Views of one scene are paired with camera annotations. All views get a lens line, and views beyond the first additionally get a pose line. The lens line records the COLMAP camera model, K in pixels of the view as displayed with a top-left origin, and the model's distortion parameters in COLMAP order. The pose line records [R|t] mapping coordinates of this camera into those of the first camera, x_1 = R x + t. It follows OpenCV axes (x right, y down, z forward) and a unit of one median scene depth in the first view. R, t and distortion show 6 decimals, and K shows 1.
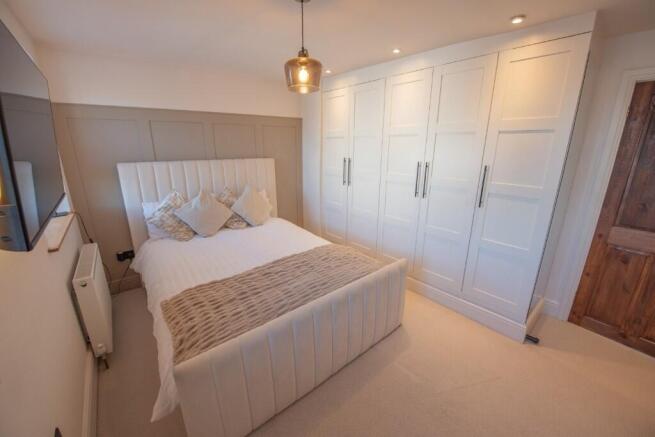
lens RADIAL K [[265.2, 0, 321.2], [0, 265.2, 218.6], [0, 0, 1]] dist [0.001347, 0.000032]
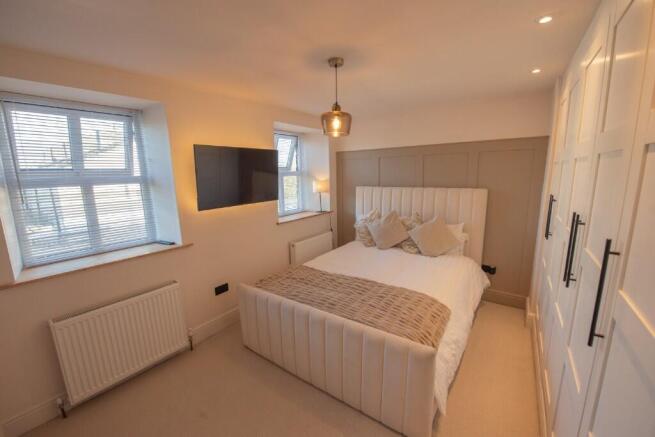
lens RADIAL K [[265.2, 0, 321.2], [0, 265.2, 218.6], [0, 0, 1]] dist [0.001347, 0.000032]
pose [[0.252514, 0.162906, -0.953781, 0.658652], [-0.243265, 0.964752, 0.100375, -0.126648], [0.936514, 0.206676, 0.283242, 0.393833]]
